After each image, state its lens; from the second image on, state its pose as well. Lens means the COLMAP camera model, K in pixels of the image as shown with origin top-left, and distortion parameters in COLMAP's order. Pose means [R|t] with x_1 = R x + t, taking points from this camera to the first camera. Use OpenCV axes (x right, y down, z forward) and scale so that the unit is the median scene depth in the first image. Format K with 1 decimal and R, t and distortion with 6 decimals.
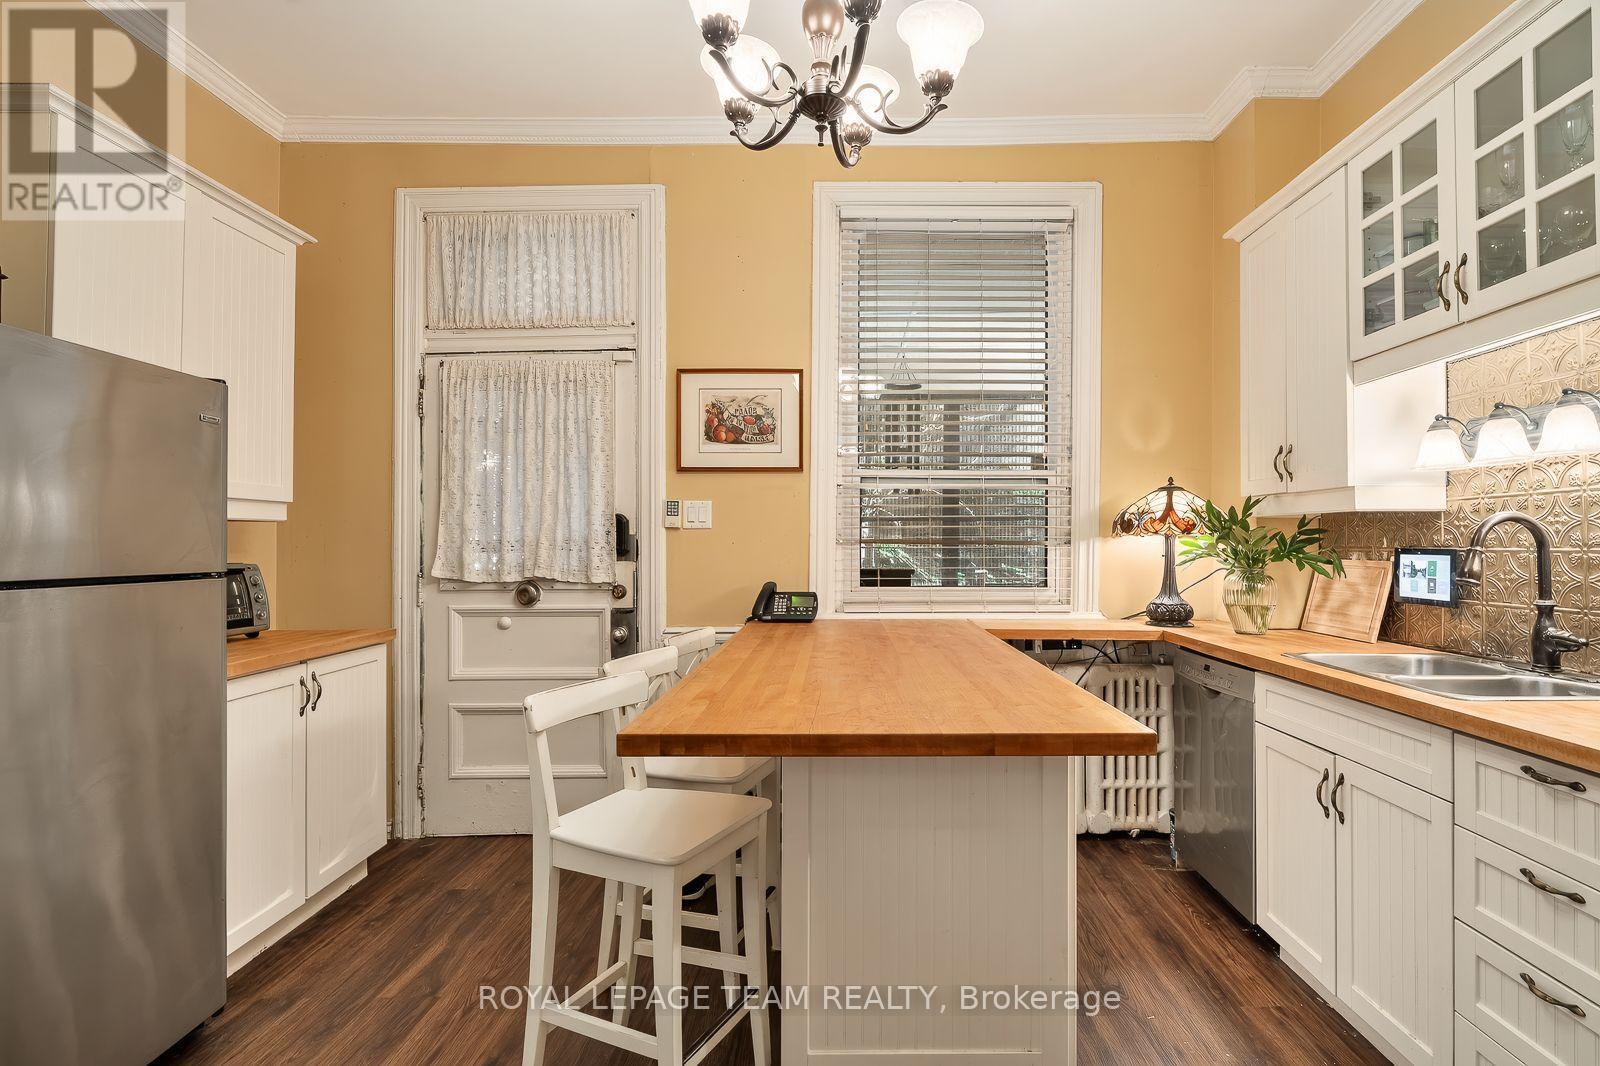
lens RADIAL K [[762.4, 0, 799.7], [0, 762.4, 526.8], [0, 0, 1]] dist [-0.010742, 0.002336]
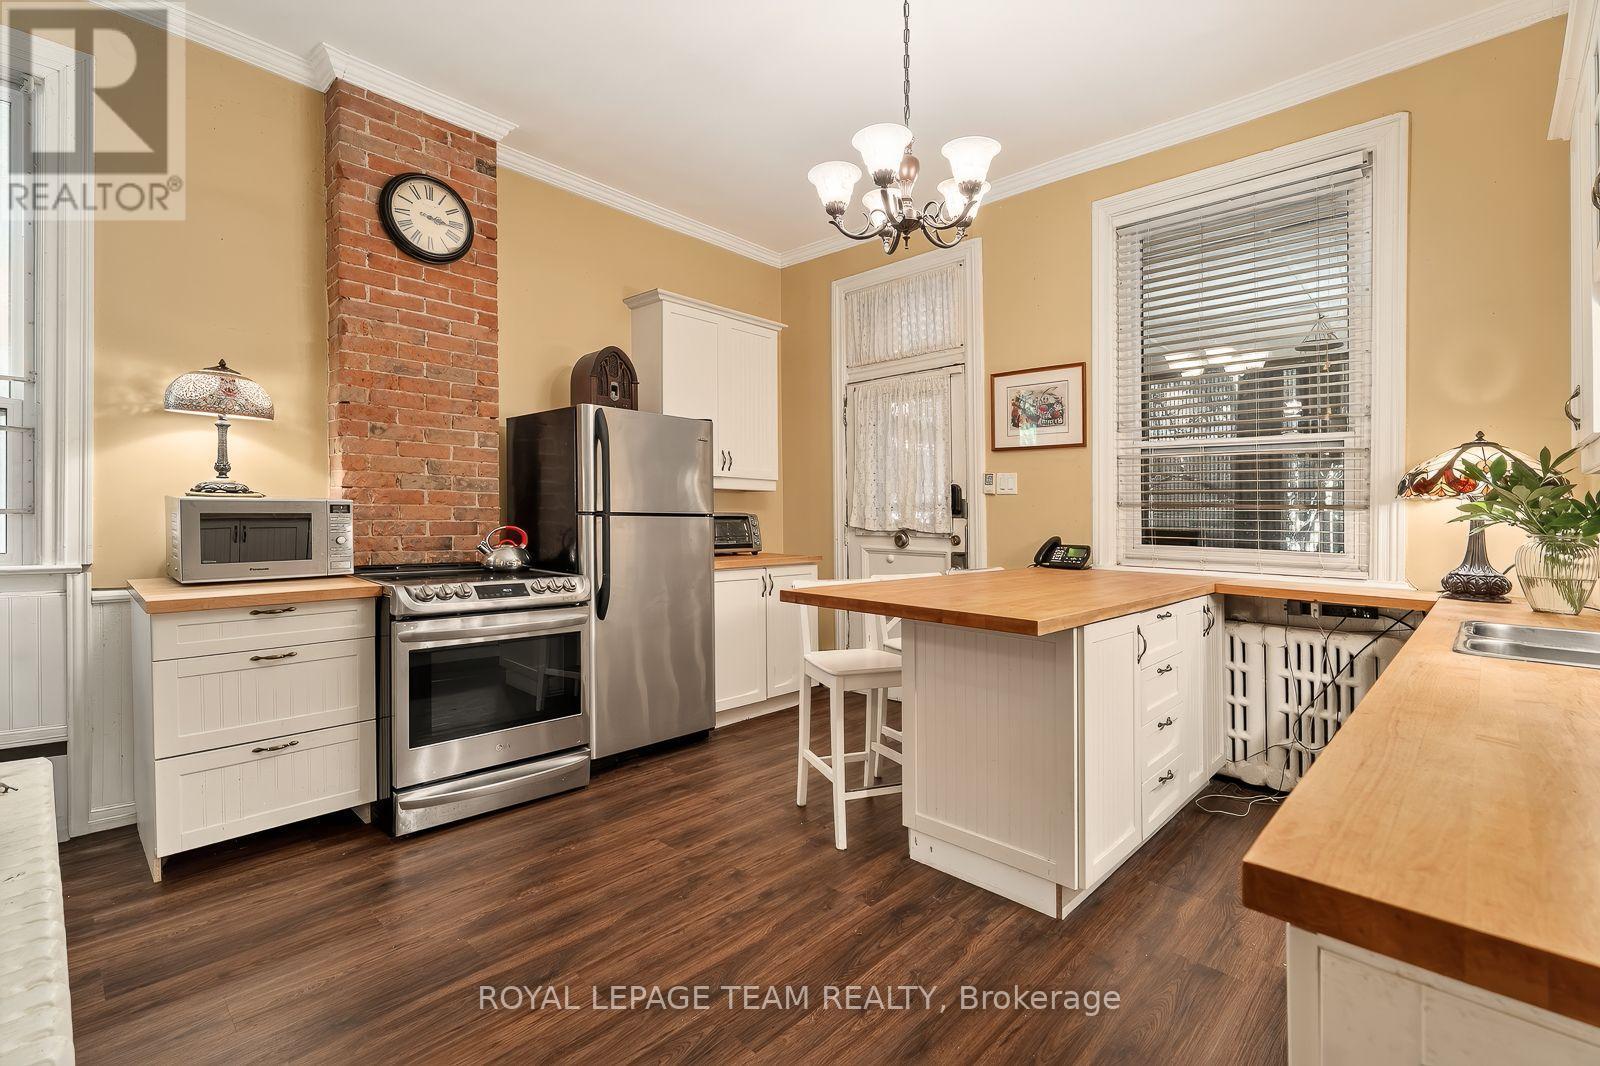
lens RADIAL K [[709.7, 0, 811.1], [0, 709.7, 533.1], [0, 0, 1]] dist [-0.002729, 0.000229]
pose [[0.725506, 0.030413, -0.687543, 0.468572], [-0.002761, 0.999144, 0.041282, 0.019569], [0.688210, -0.028052, 0.724969, -0.122221]]
